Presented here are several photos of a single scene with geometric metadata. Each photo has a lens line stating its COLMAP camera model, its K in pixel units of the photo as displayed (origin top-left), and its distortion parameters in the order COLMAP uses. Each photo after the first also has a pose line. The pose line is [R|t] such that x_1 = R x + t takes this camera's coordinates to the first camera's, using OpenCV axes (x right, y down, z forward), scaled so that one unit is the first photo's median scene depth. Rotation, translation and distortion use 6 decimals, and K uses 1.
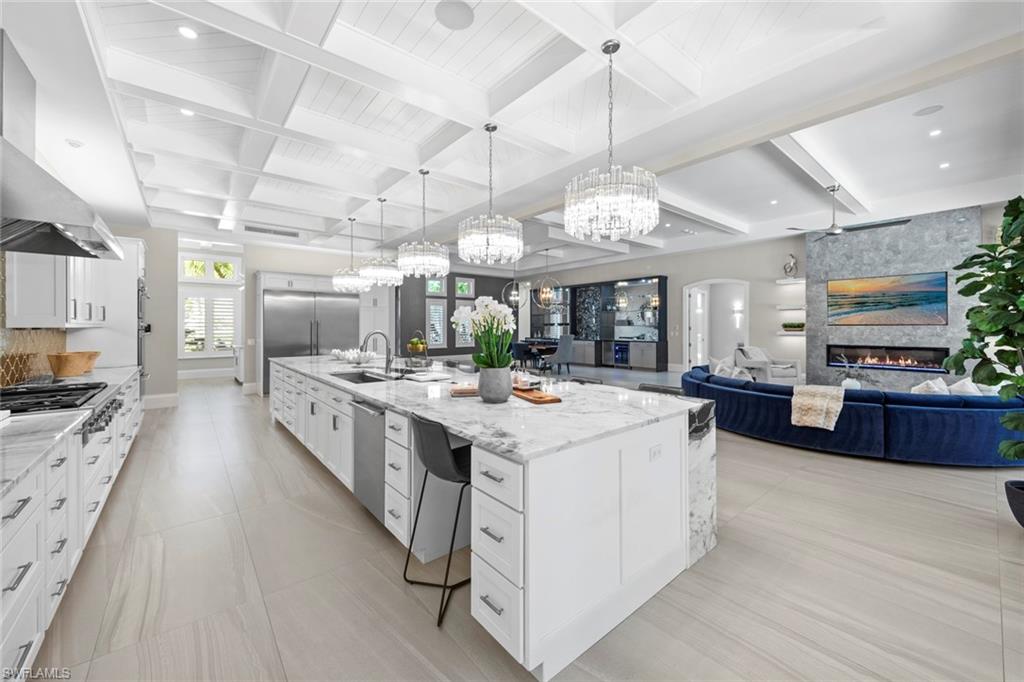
lens RADIAL K [[394.3, 0, 514.4], [0, 394.3, 329.3], [0, 0, 1]] dist [-0.000500, -0.000758]
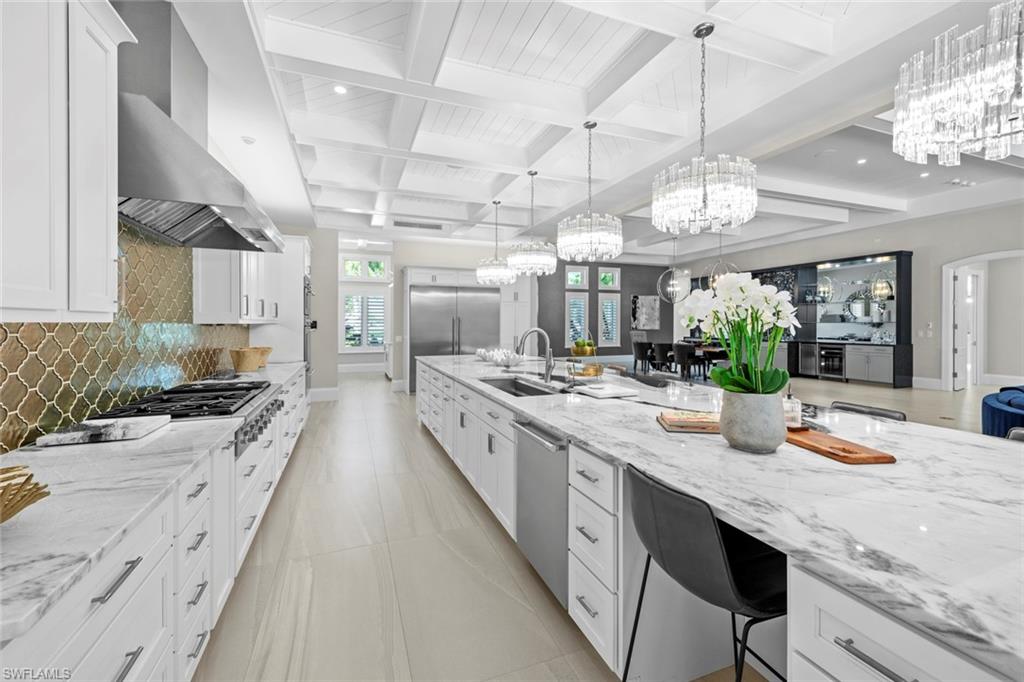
lens RADIAL K [[434.9, 0, 510.2], [0, 434.9, 330.3], [0, 0, 1]] dist [0.001289, -0.000106]
pose [[0.943531, 0.006554, -0.331219, -0.089699], [-0.003521, 0.999946, 0.009755, -0.000471], [0.331265, -0.008038, 0.943503, 0.129836]]
